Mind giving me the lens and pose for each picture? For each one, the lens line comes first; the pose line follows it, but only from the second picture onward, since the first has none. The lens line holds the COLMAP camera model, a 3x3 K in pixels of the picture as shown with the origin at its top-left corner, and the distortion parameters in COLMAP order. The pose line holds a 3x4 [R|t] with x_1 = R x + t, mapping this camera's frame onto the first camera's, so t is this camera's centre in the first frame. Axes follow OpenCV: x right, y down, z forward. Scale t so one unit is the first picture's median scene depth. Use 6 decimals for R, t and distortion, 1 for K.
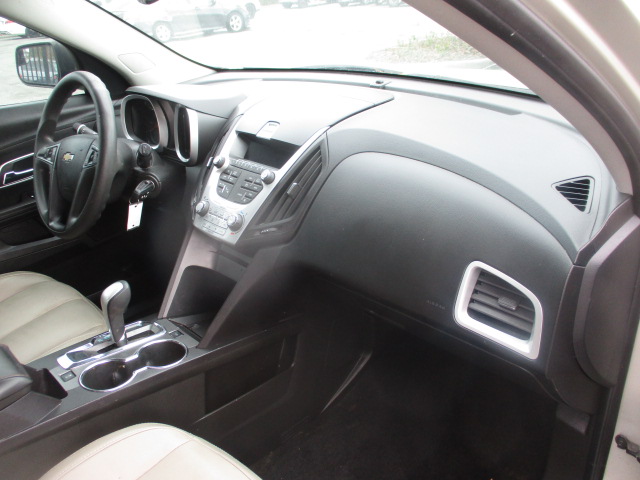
lens RADIAL K [[531.4, 0, 320.2], [0, 531.4, 237.8], [0, 0, 1]] dist [-0.018054, -0.011800]
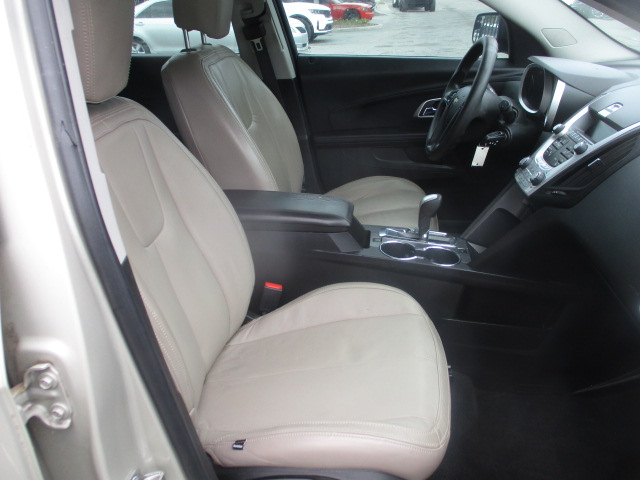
lens RADIAL K [[531.4, 0, 319.6], [0, 531.4, 241.7], [0, 0, 1]] dist [-0.018054, -0.011800]
pose [[0.624752, 0.371592, -0.686734, 0.349658], [-0.342302, 0.920824, 0.186851, 0.040192], [0.701793, 0.118335, 0.702483, -0.110259]]
